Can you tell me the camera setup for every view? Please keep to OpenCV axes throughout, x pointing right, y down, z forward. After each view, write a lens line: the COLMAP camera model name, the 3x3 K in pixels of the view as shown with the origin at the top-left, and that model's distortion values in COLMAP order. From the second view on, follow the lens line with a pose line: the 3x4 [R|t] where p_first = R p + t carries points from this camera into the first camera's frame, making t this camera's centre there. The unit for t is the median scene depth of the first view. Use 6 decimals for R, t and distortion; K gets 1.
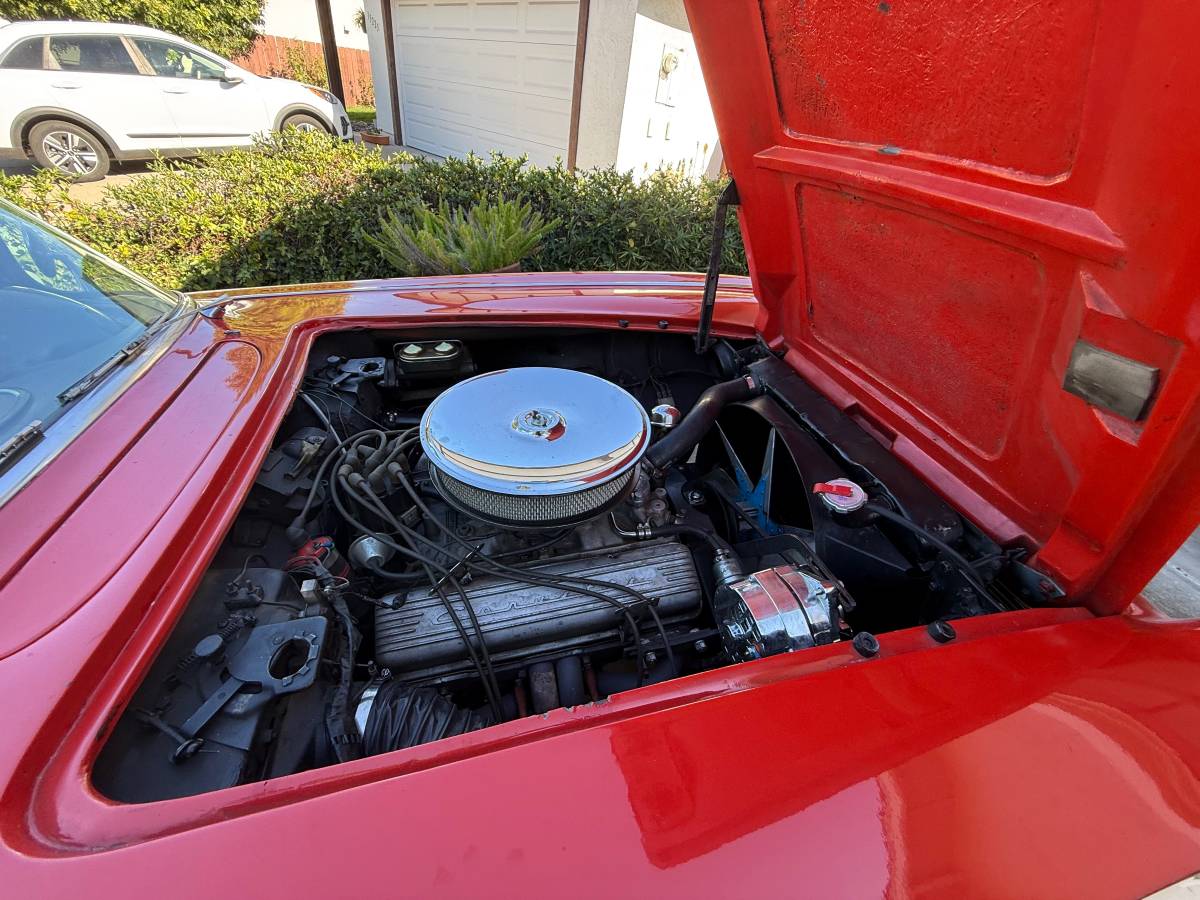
lens RADIAL K [[478.5, 0, 600.6], [0, 478.5, 449.6], [0, 0, 1]] dist [-0.002988, 0.000872]
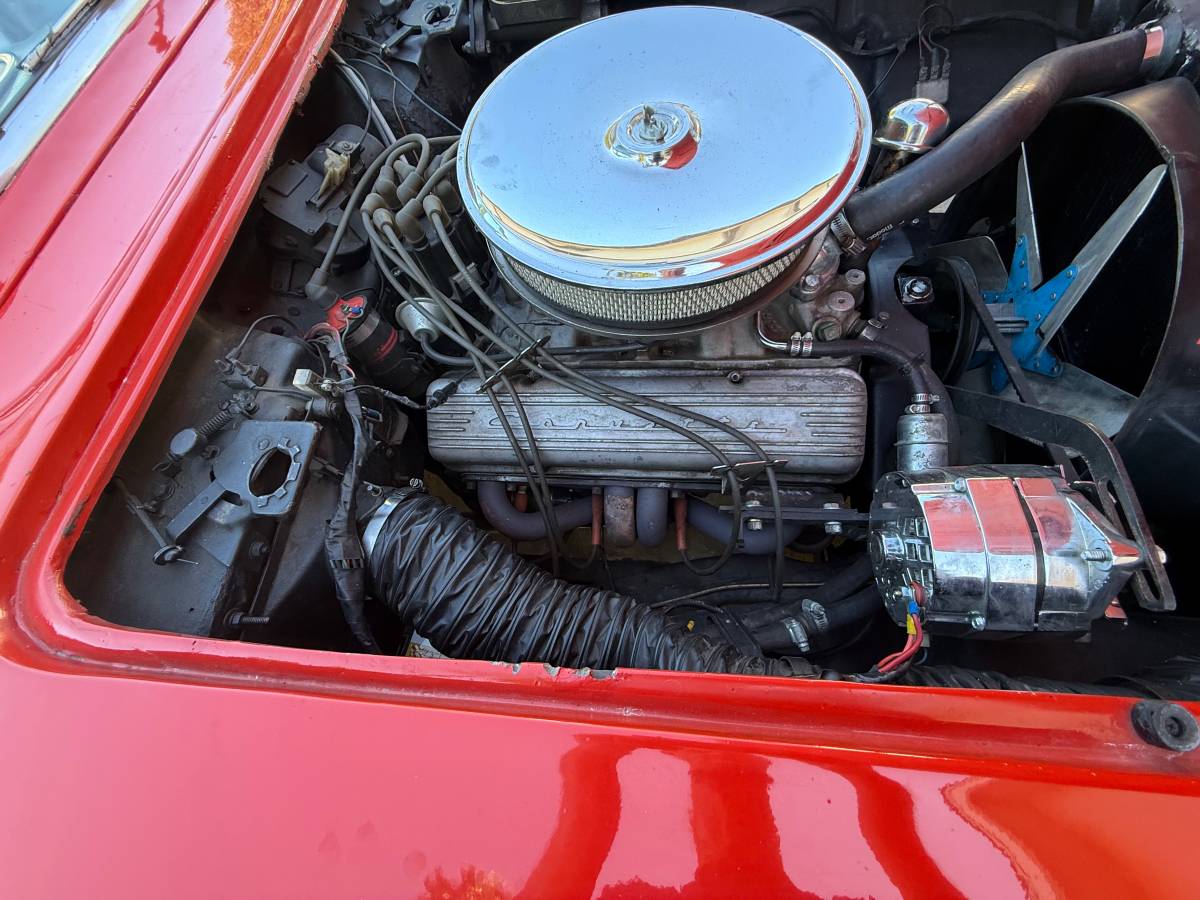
lens RADIAL K [[478.5, 0, 598.0], [0, 478.5, 449.8], [0, 0, 1]] dist [-0.002988, 0.000872]
pose [[0.927065, 0.239202, -0.288674, 0.065048], [-0.051022, 0.843339, 0.534955, -0.041687], [0.371413, -0.481209, 0.794034, 0.372731]]
